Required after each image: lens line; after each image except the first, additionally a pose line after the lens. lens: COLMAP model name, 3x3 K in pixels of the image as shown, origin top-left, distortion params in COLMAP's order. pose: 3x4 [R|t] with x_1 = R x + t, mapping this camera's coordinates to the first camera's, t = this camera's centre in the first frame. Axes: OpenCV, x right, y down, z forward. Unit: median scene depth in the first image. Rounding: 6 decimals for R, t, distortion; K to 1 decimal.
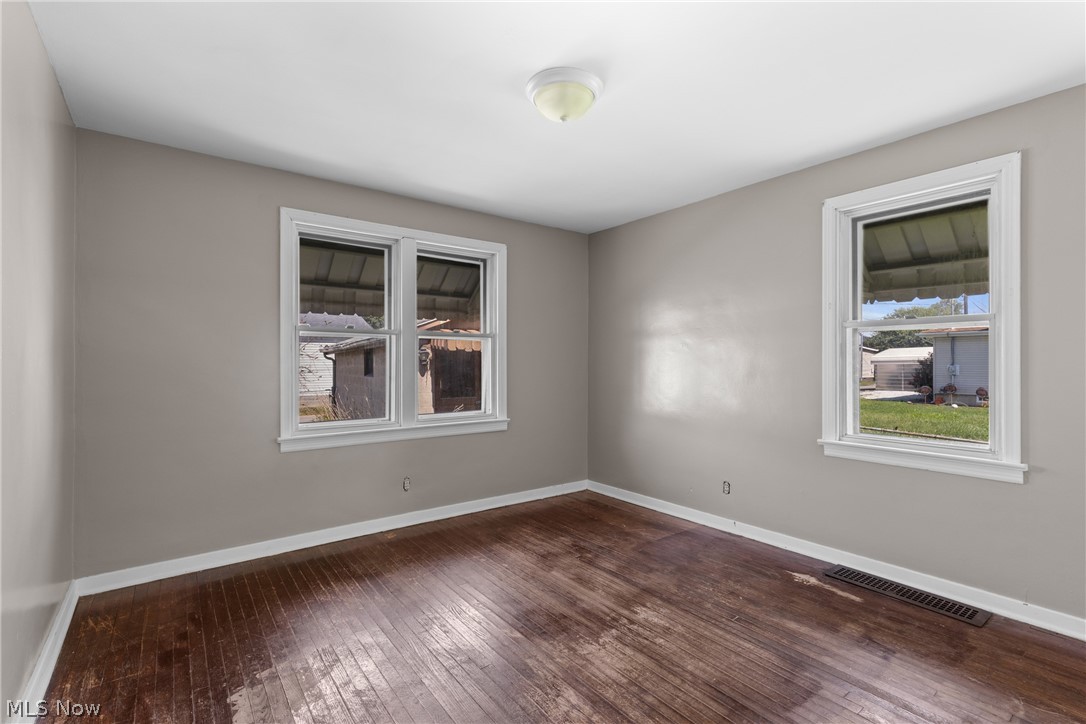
lens RADIAL K [[489.0, 0, 543.0], [0, 489.0, 362.0], [0, 0, 1]] dist [0.016685, -0.000031]
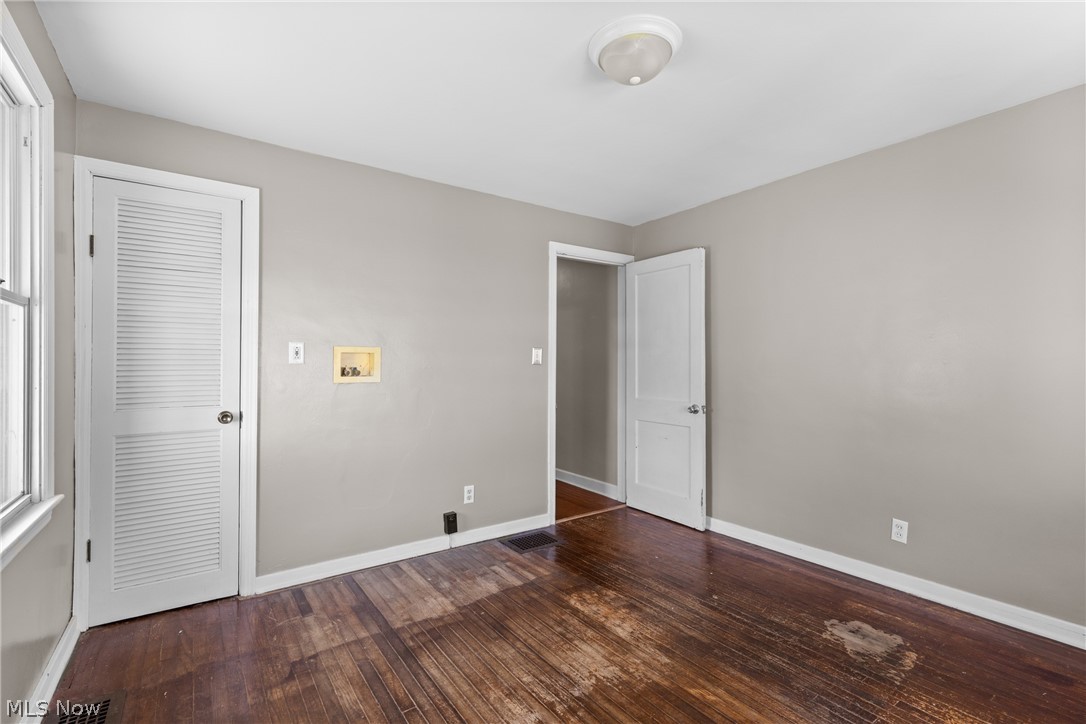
lens RADIAL K [[489.0, 0, 543.0], [0, 489.0, 362.0], [0, 0, 1]] dist [0.016685, -0.000031]
pose [[-0.999336, 0.000988, 0.036420, 0.179997], [0.000838, 0.999991, -0.004135, -0.001045], [-0.036424, -0.004102, -0.999328, 1.937589]]
